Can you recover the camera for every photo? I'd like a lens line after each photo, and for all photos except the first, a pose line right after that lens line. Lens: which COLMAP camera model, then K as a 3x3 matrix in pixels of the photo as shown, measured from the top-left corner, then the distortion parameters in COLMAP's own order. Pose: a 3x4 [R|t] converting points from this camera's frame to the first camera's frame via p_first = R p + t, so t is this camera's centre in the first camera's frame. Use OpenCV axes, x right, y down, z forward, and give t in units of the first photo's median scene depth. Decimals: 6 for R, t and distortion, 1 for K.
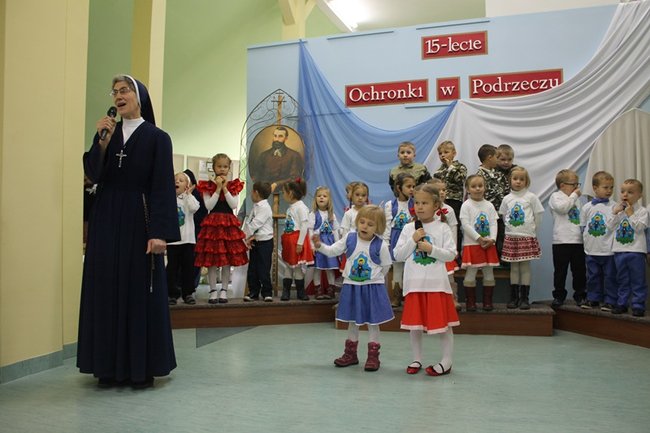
lens RADIAL K [[561.3, 0, 323.2], [0, 561.3, 211.3], [0, 0, 1]] dist [-0.163948, 0.166133]
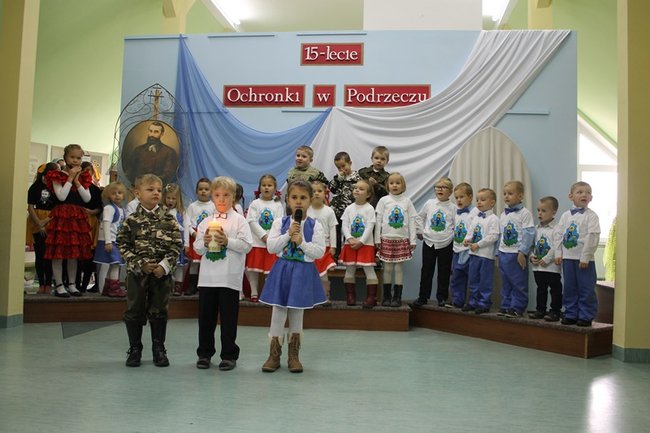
lens RADIAL K [[598.6, 0, 325.0], [0, 598.6, 216.5], [0, 0, 1]] dist [-0.142204, 0.133028]
pose [[0.975986, 0.037651, 0.214553, -0.003117], [-0.037689, 0.999282, -0.003915, 0.009071], [-0.214546, -0.004266, 0.976704, -0.091531]]
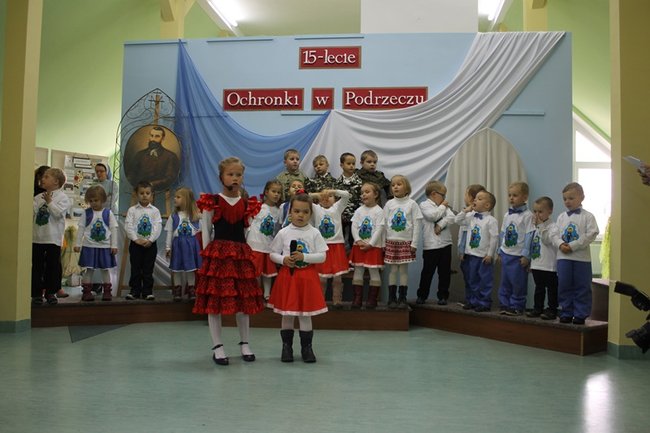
lens RADIAL K [[602.4, 0, 325.0], [0, 602.4, 216.5], [0, 0, 1]] dist [-0.144325, 0.140240]
pose [[0.975285, 0.024752, 0.219559, -0.013949], [-0.025826, 0.999664, 0.002018, -0.000635], [-0.219436, -0.007639, 0.975597, -0.112944]]
